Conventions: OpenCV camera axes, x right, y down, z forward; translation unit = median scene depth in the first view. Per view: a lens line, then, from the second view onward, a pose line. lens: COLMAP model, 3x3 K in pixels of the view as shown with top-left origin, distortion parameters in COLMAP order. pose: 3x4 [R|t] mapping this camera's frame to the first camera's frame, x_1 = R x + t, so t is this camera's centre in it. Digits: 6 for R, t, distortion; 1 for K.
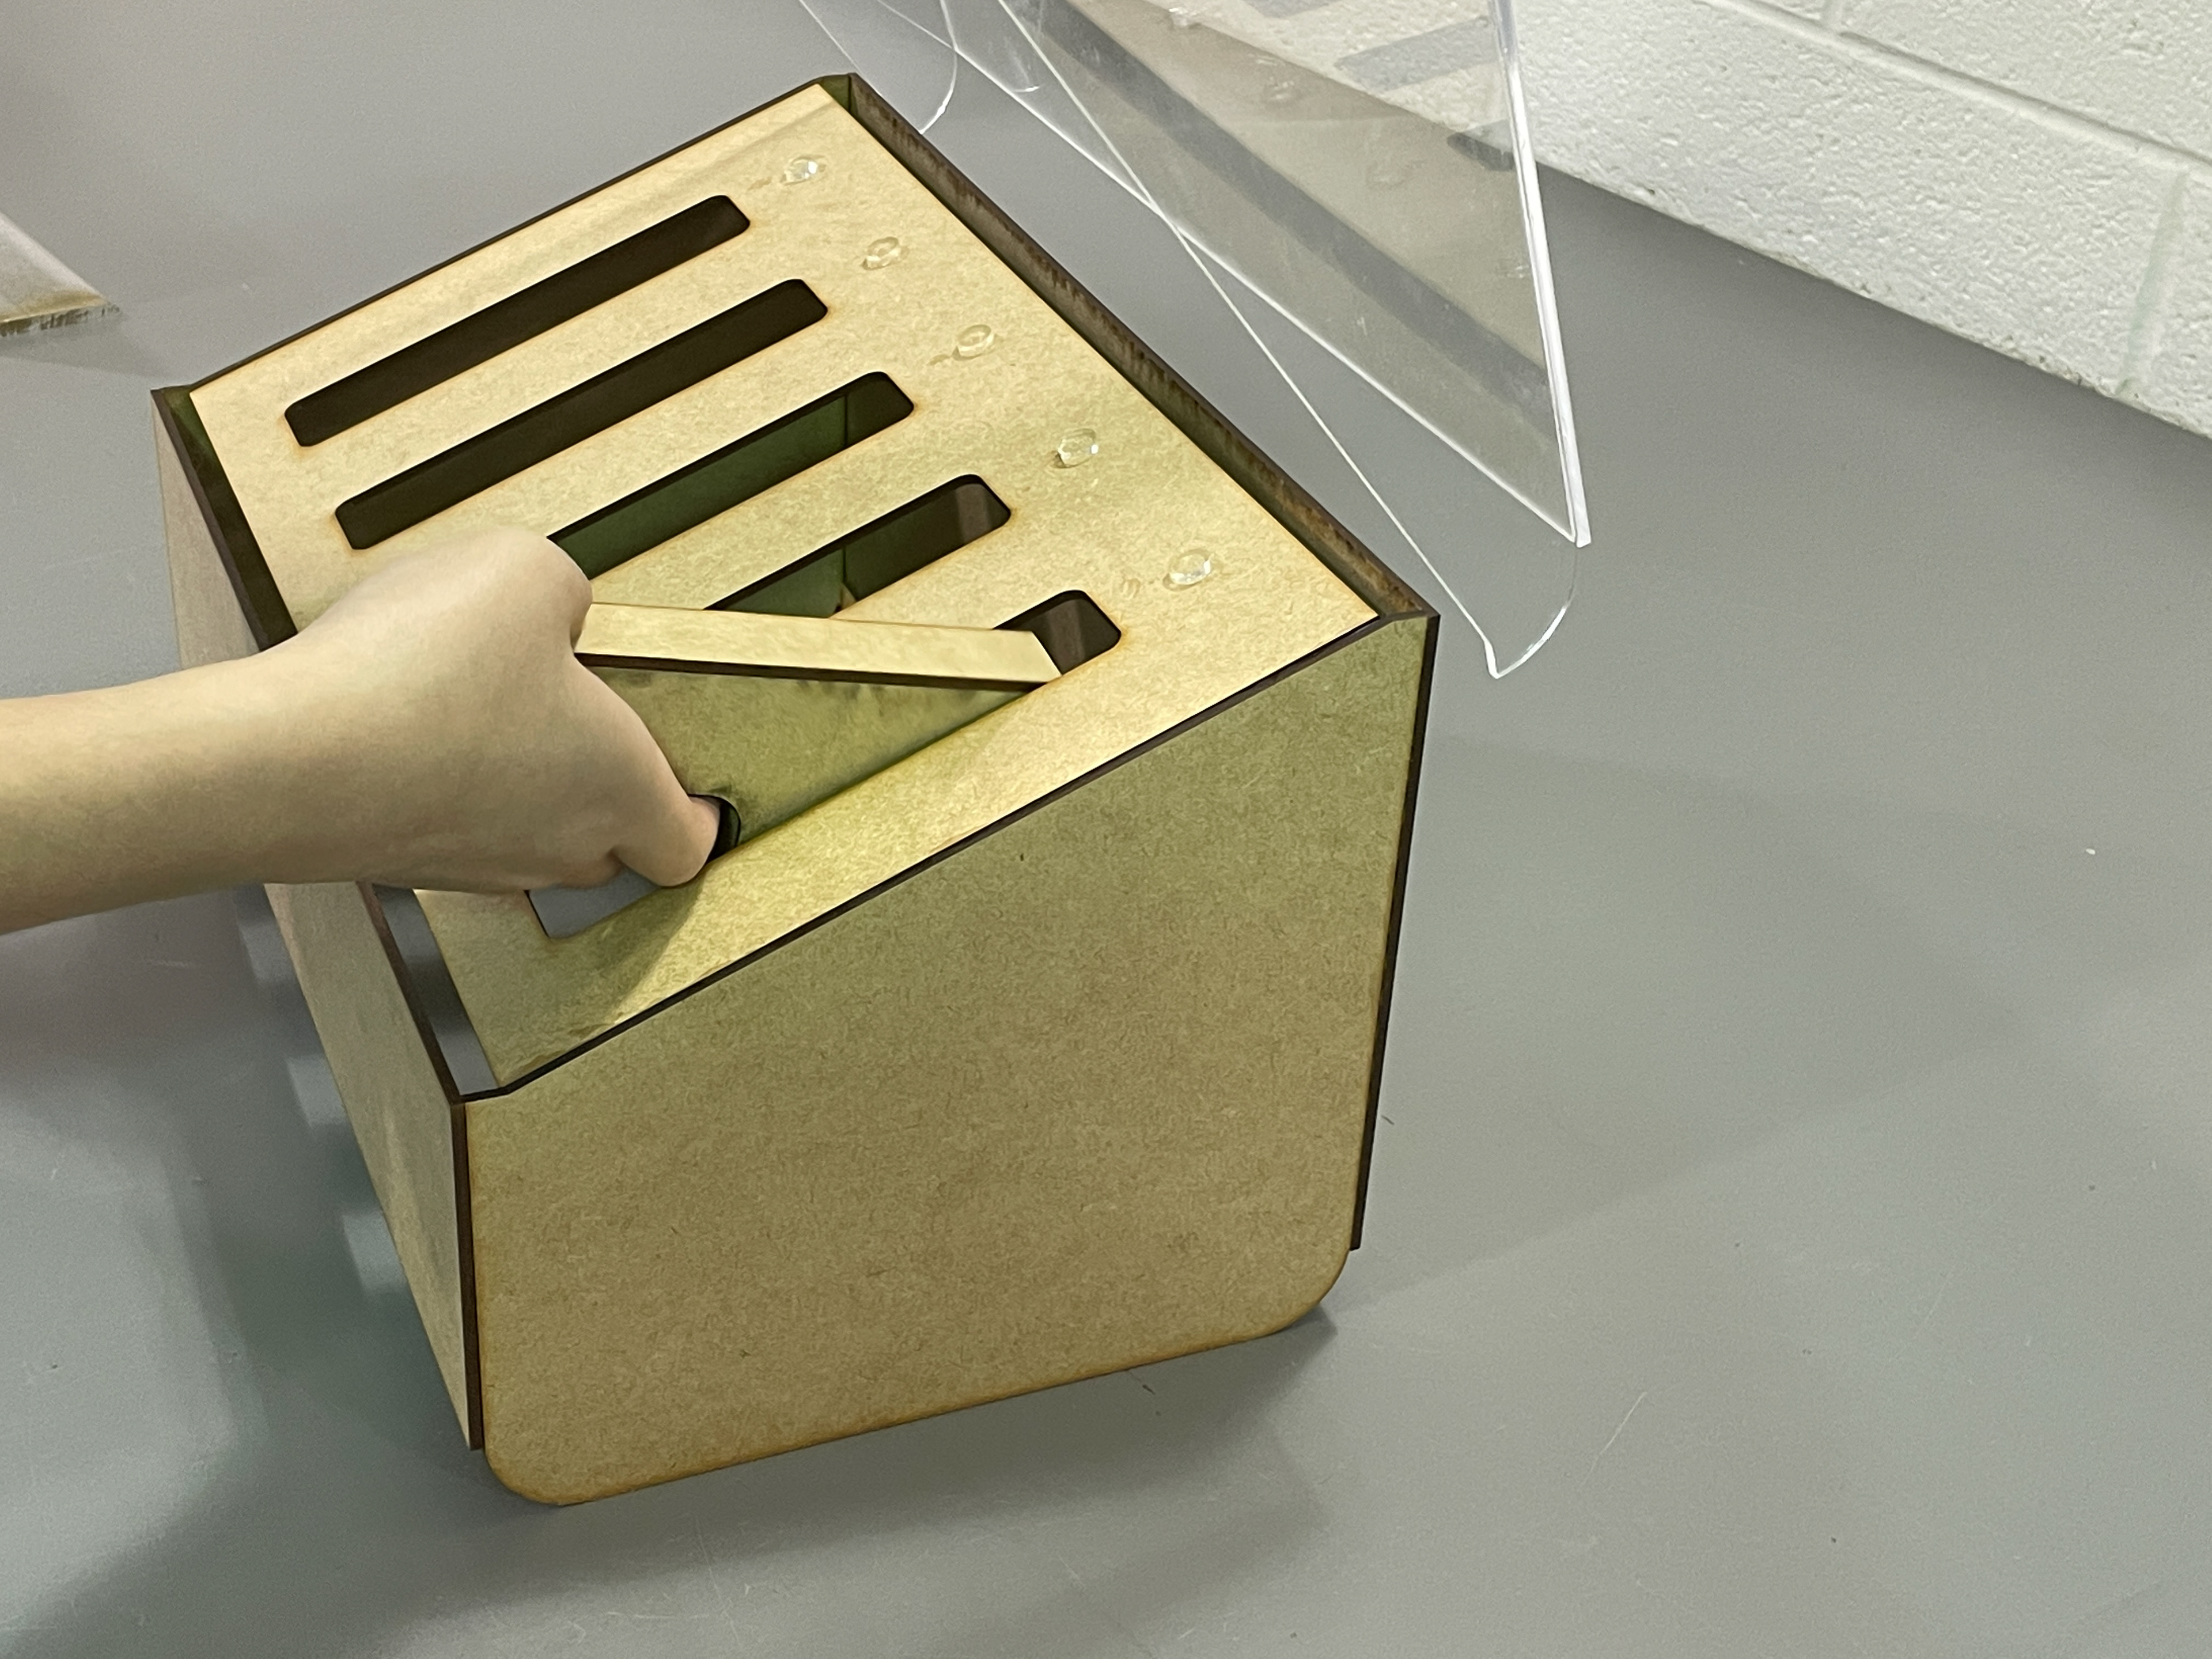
lens RADIAL K [[3094.4, 0, 1106.0], [0, 3094.4, 829.5], [0, 0, 1]] dist [0.141148, -0.276626]
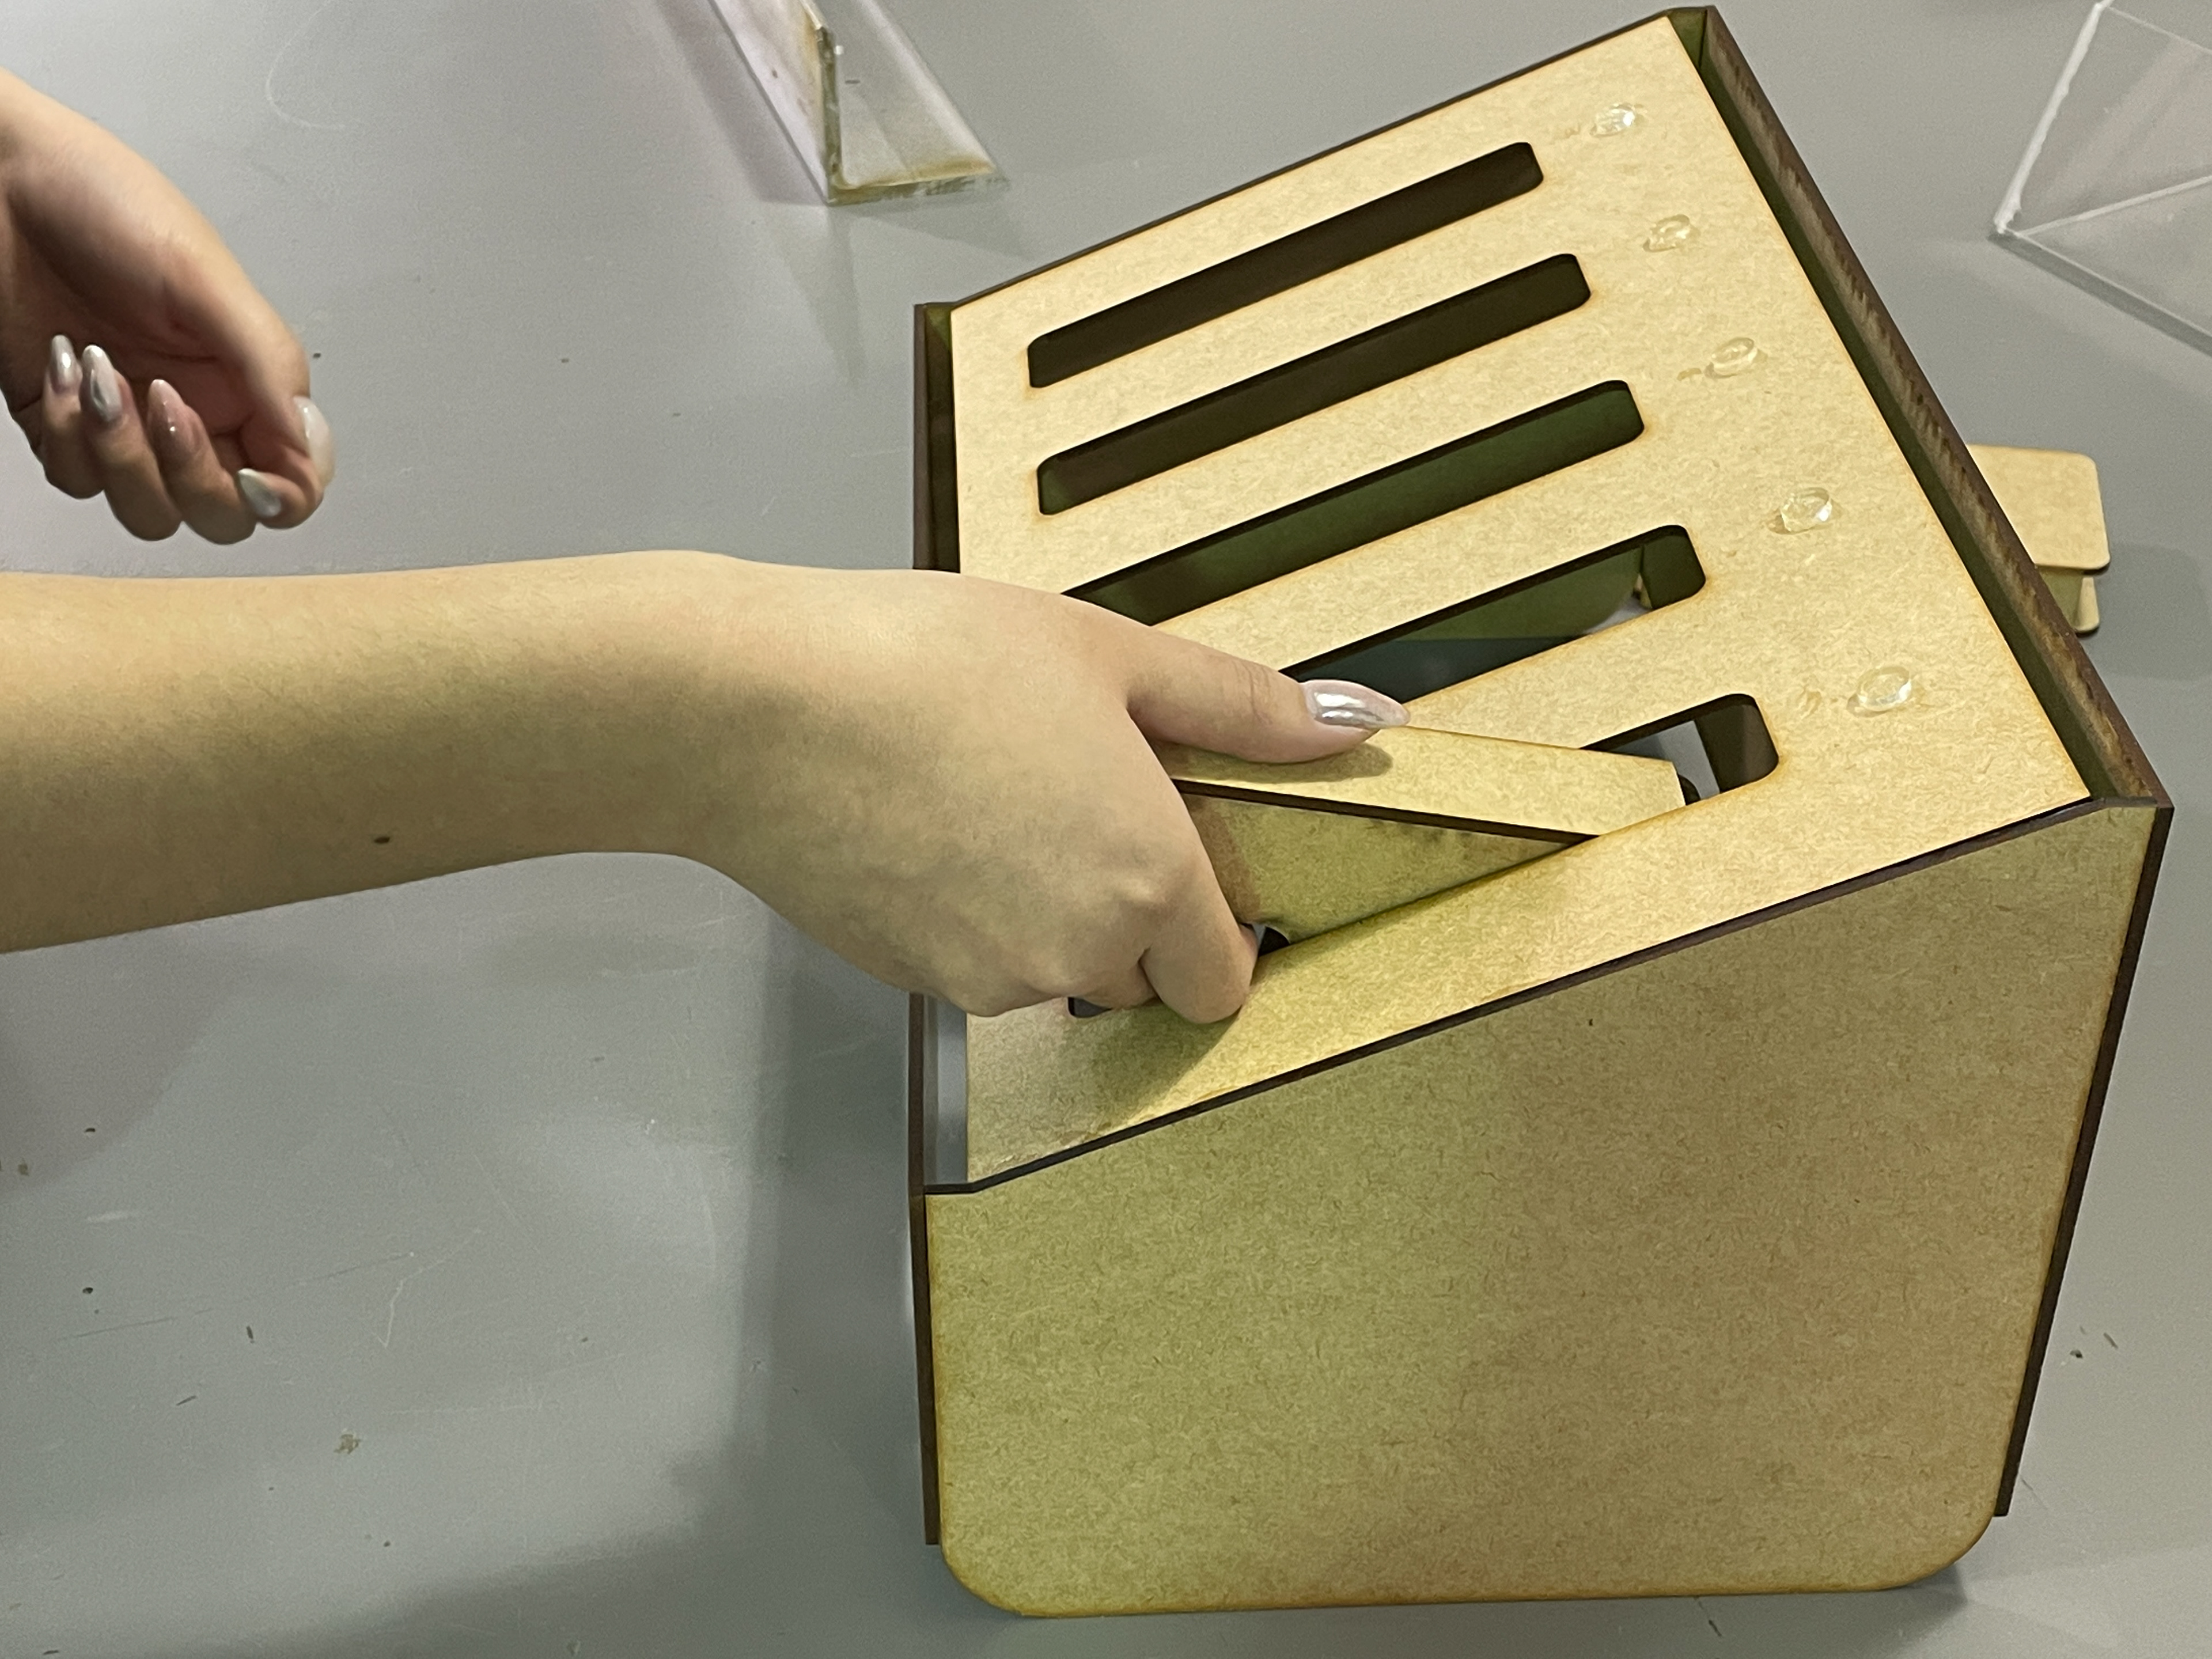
lens RADIAL K [[3094.4, 0, 1106.0], [0, 3094.4, 829.5], [0, 0, 1]] dist [0.141148, -0.276626]
pose [[0.935436, 0.151641, -0.319318, 0.097108], [-0.132617, 0.987882, 0.080638, -0.081609], [0.327676, -0.033085, 0.944211, 0.142273]]
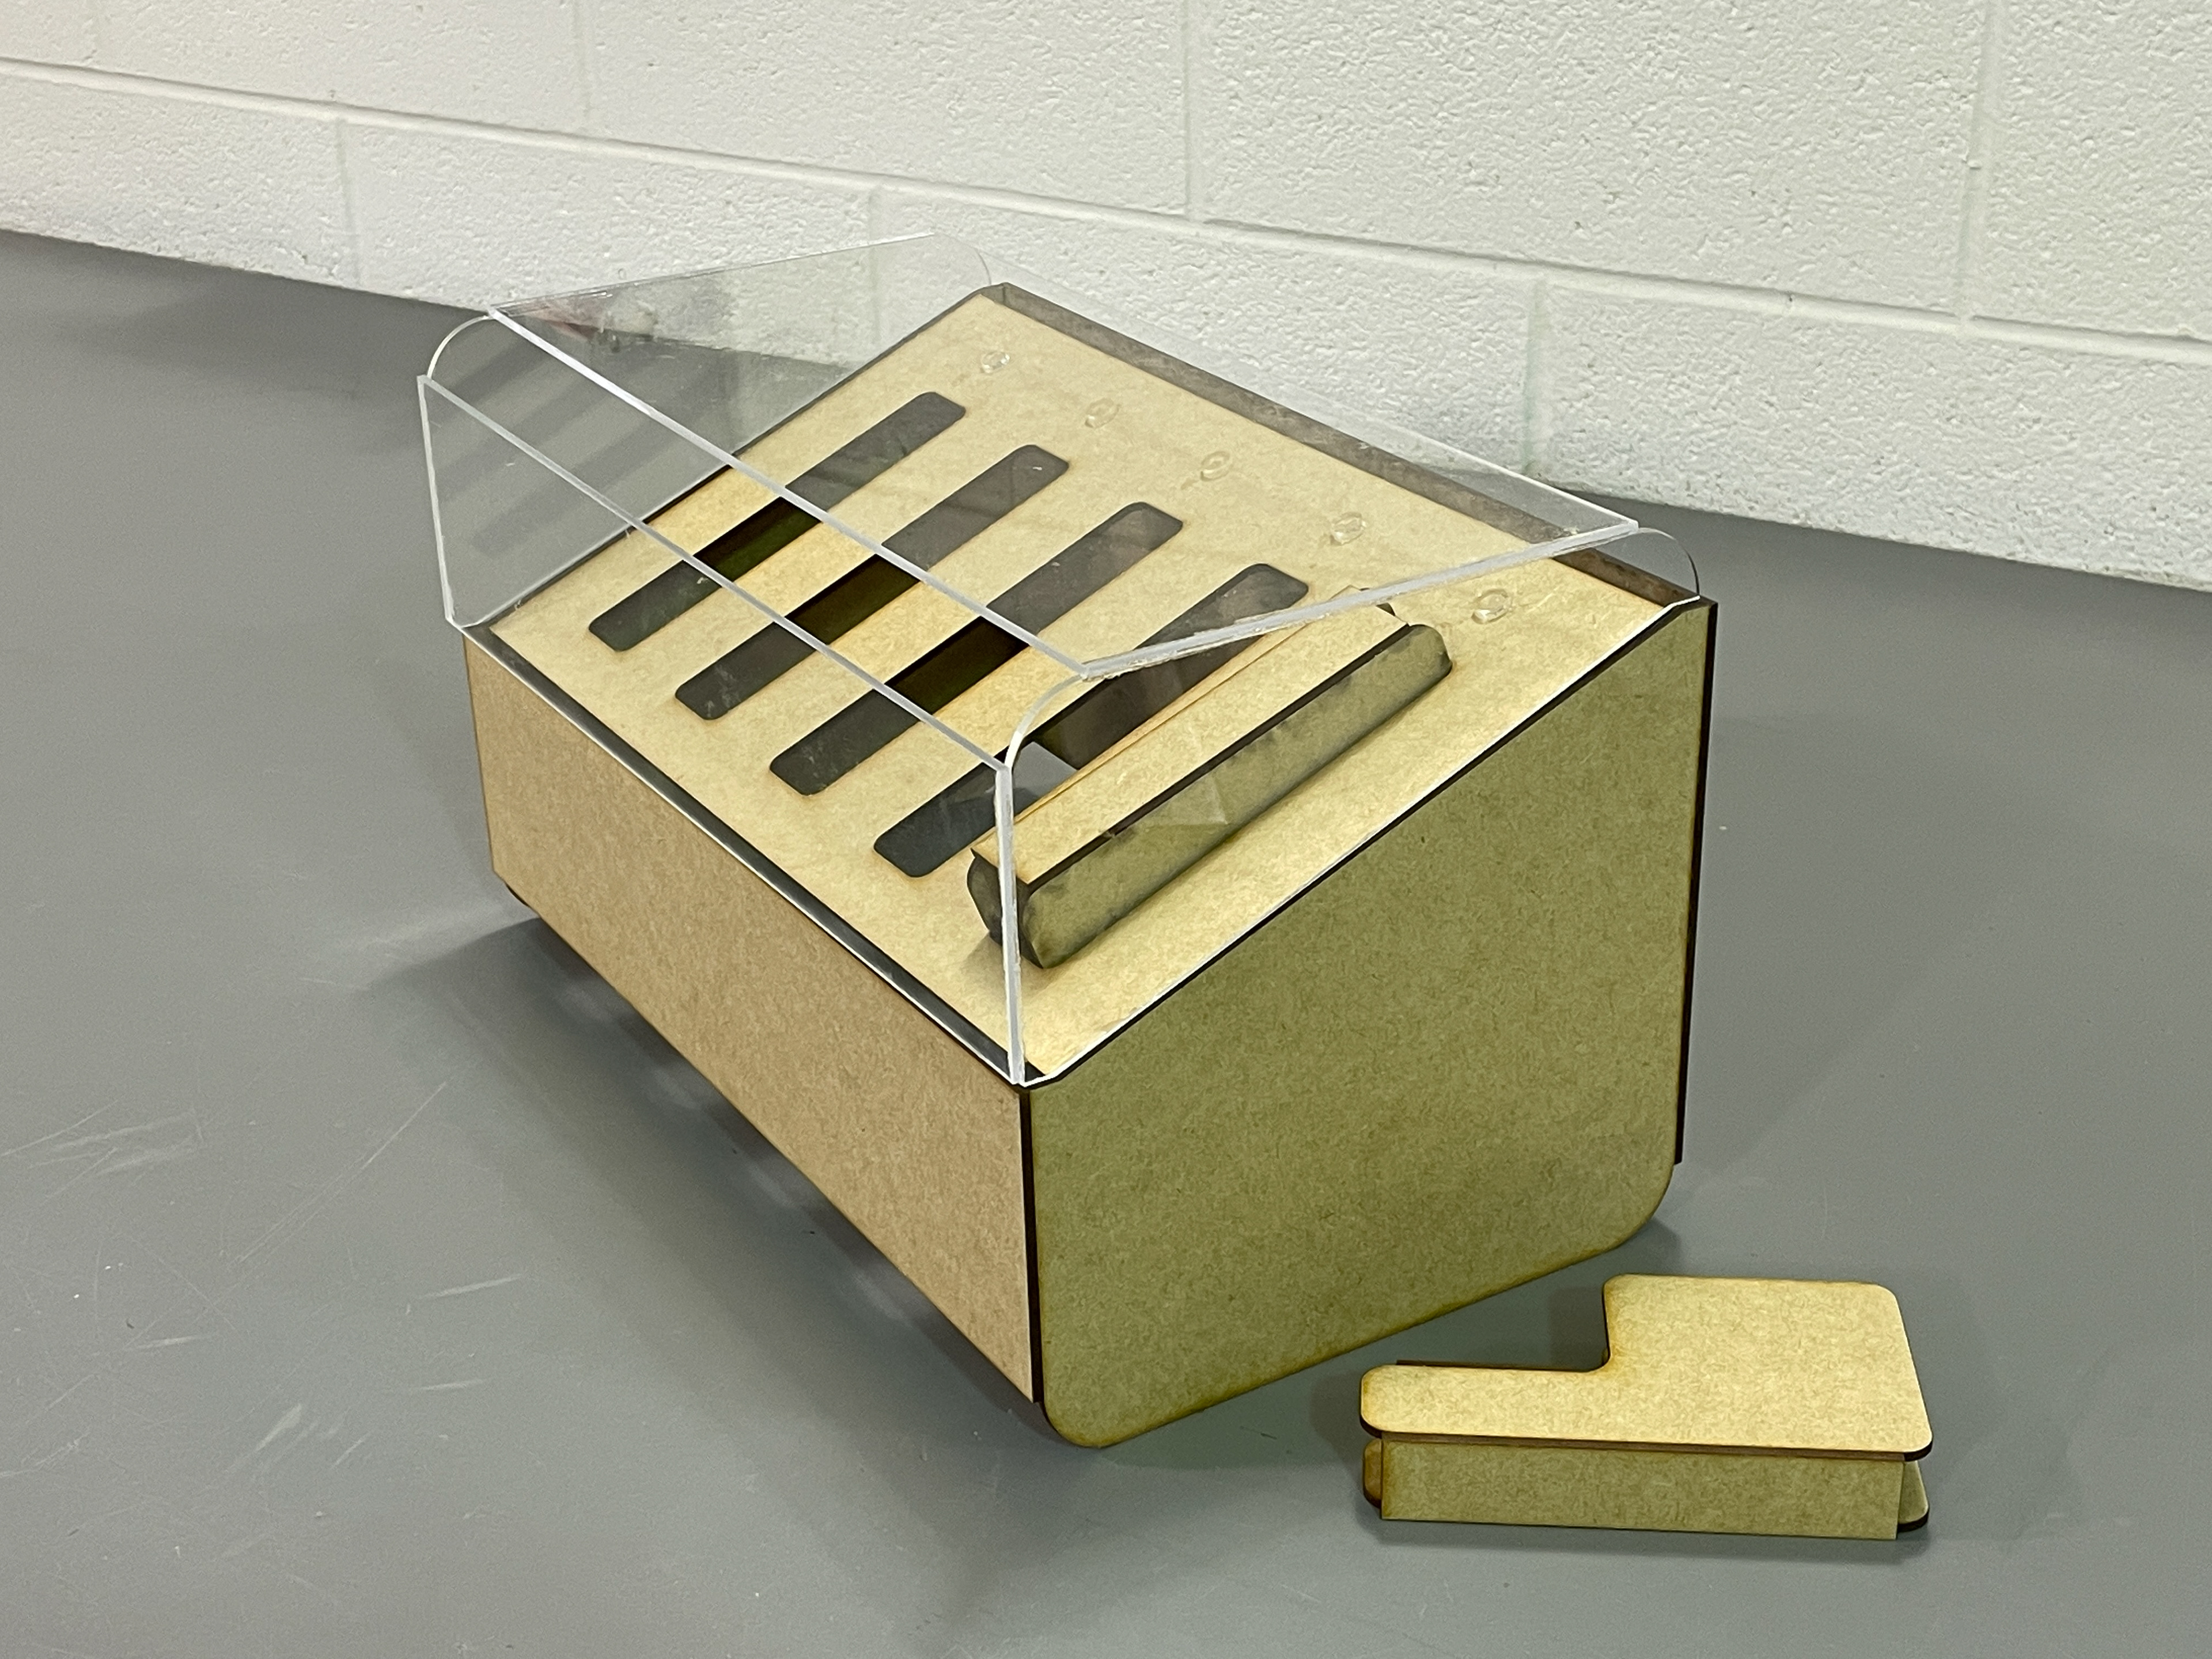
lens RADIAL K [[3094.4, 0, 1106.0], [0, 3094.4, 829.5], [0, 0, 1]] dist [0.141148, -0.276626]
pose [[0.986159, -0.138199, 0.091604, -0.229345], [0.146000, 0.985649, -0.084740, 0.079117], [-0.078579, 0.096942, 0.992183, -0.178659]]
